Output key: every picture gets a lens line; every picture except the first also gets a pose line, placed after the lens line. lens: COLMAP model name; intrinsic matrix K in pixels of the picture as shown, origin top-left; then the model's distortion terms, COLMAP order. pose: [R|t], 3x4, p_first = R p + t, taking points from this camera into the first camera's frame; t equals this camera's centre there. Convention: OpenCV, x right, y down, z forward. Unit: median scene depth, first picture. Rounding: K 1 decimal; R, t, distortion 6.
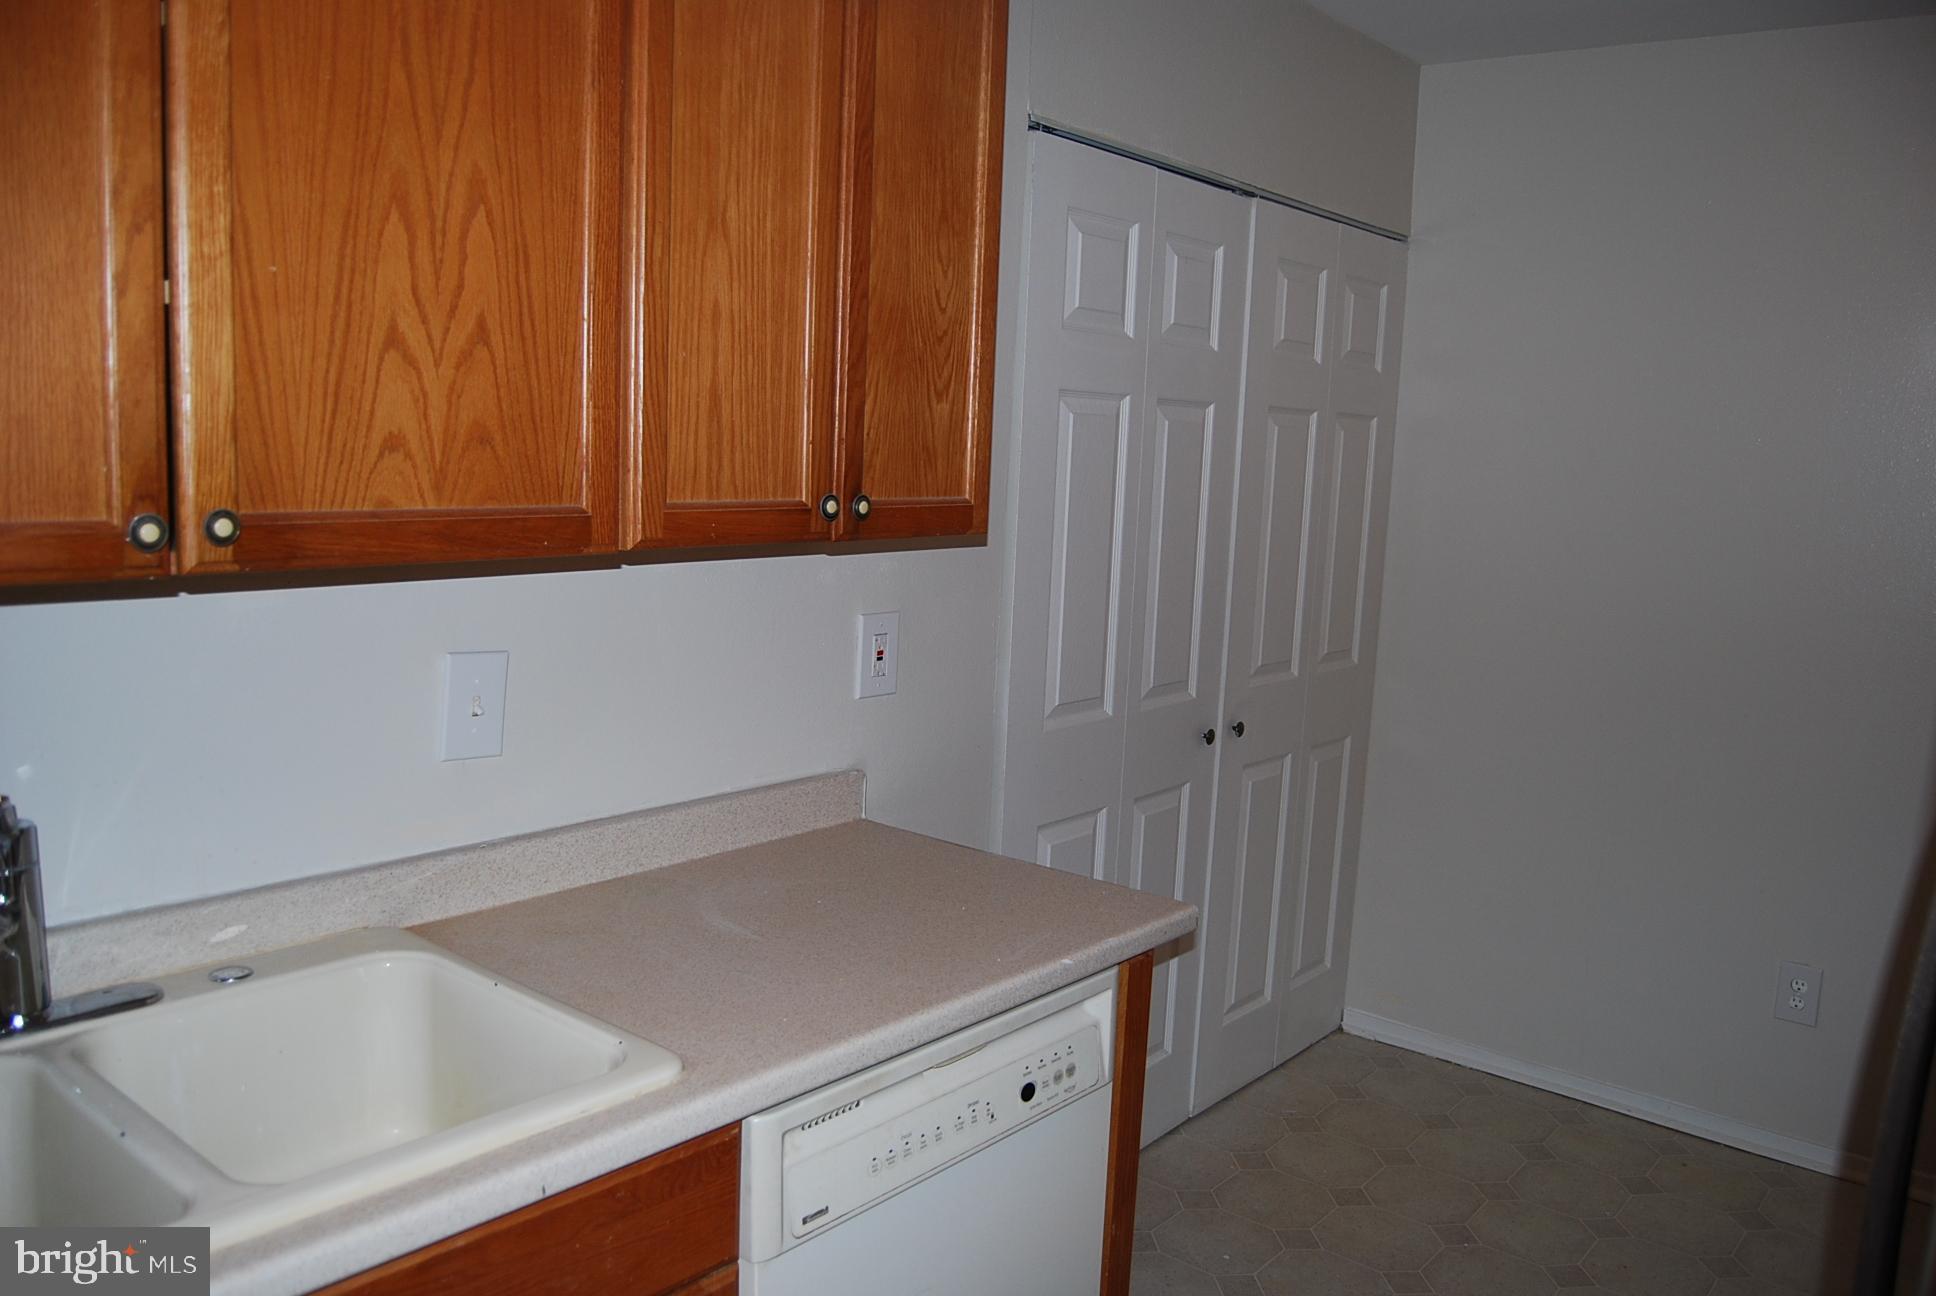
lens RADIAL K [[1496.7, 0, 972.0], [0, 1496.7, 653.3], [0, 0, 1]] dist [-0.086505, 0.009167]
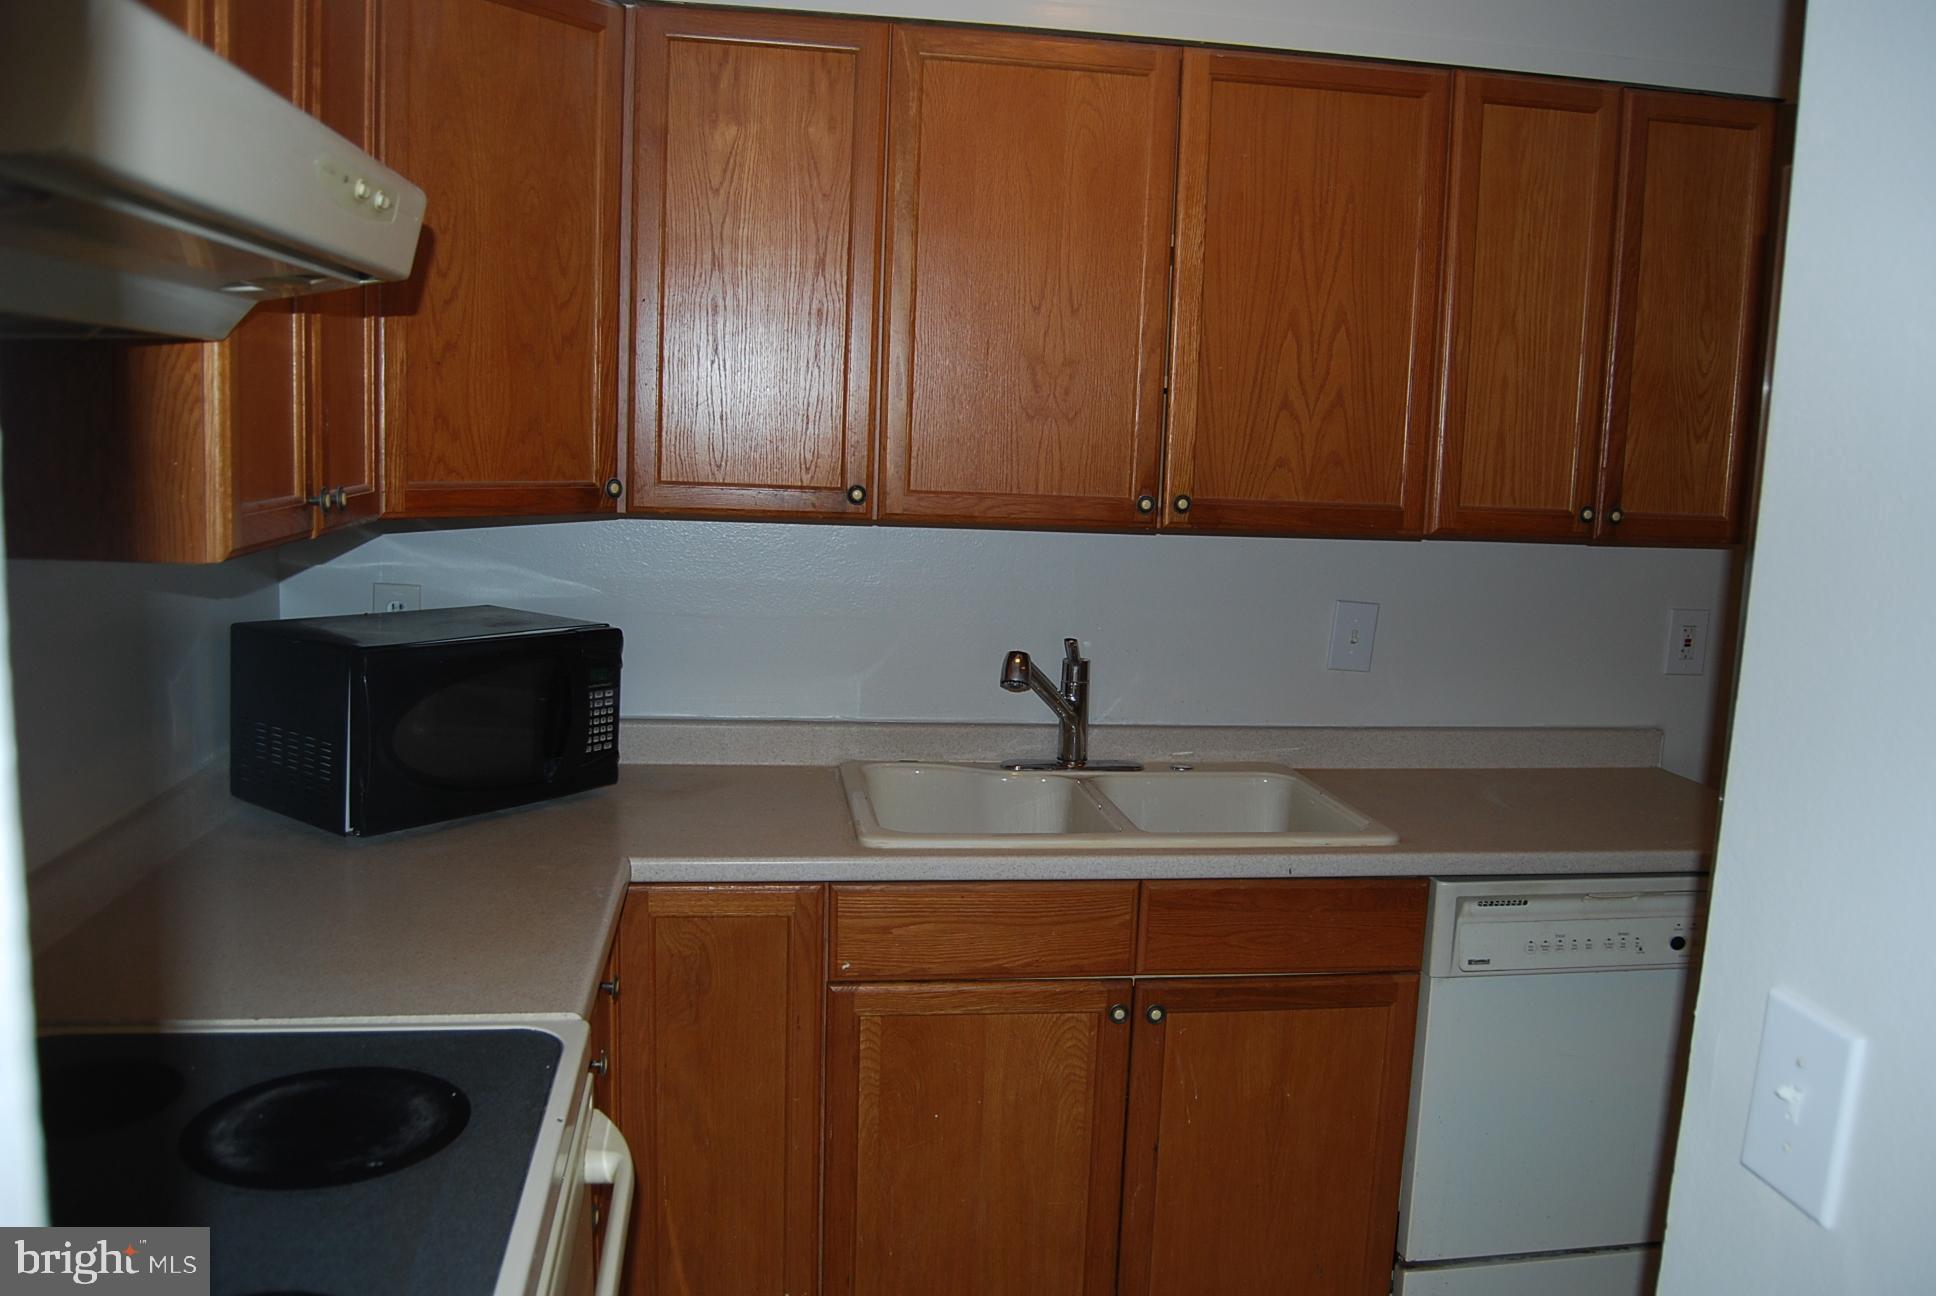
lens RADIAL K [[1496.7, 0, 965.5], [0, 1496.7, 646.2], [0, 0, 1]] dist [-0.086505, 0.009167]
pose [[0.738139, 0.077738, -0.670155, 0.482679], [-0.104878, 0.994485, -0.000157, 0.103933], [0.666447, 0.070401, 0.742221, -0.503039]]
